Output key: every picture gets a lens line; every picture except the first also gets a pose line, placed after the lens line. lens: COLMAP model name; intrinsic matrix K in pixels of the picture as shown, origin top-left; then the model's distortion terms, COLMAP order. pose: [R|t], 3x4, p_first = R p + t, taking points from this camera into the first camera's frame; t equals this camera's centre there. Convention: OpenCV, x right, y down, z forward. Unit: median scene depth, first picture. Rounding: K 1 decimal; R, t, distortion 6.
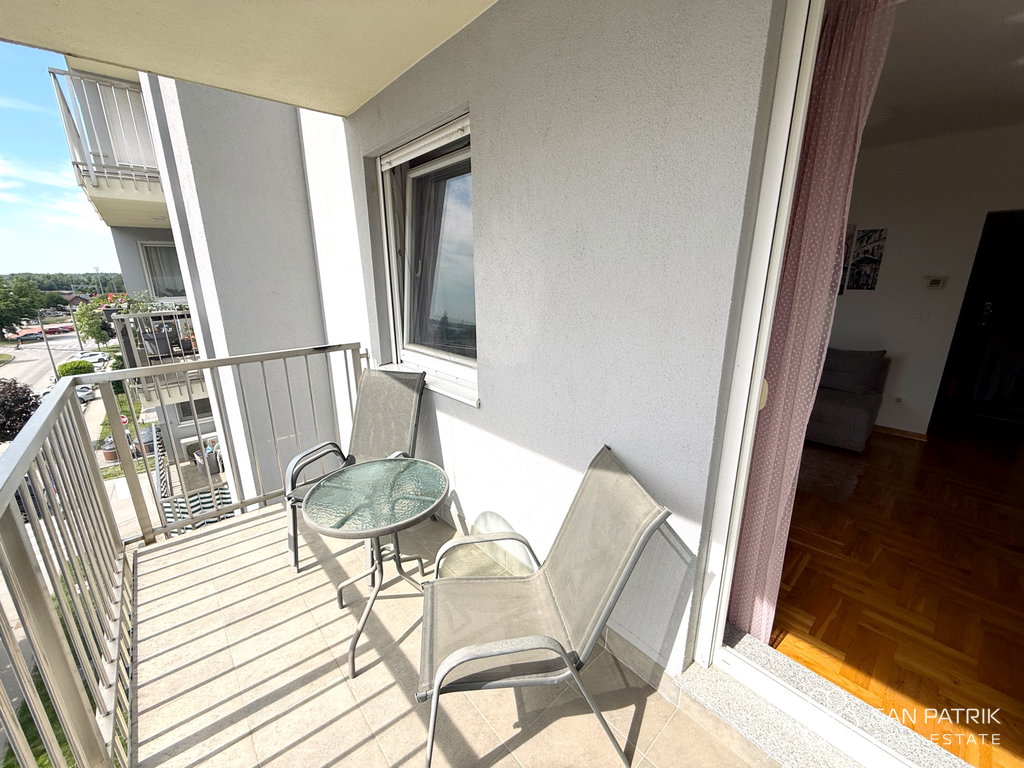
lens RADIAL K [[409.4, 0, 510.2], [0, 409.4, 380.5], [0, 0, 1]] dist [-0.000491, 0.000665]
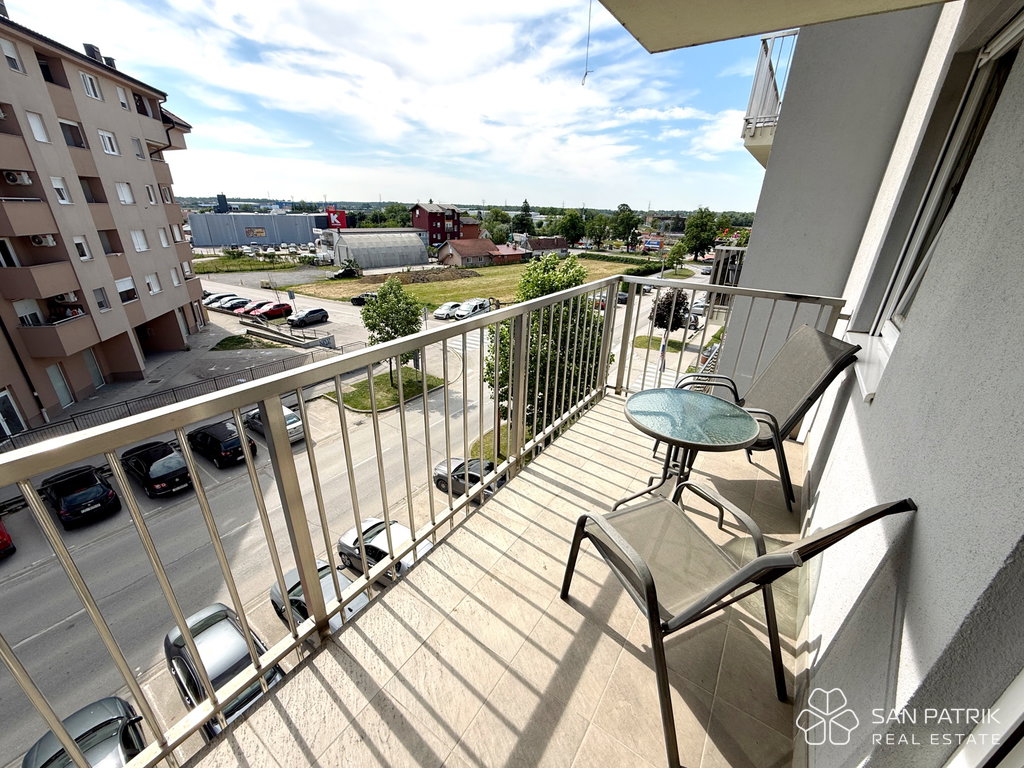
lens RADIAL K [[409.4, 0, 507.1], [0, 409.4, 384.9], [0, 0, 1]] dist [-0.000491, 0.000665]
pose [[0.240822, 0.400967, -0.883872, 0.408343], [-0.278024, 0.901011, 0.332991, -0.031025], [0.929897, 0.165546, 0.328461, 0.124303]]
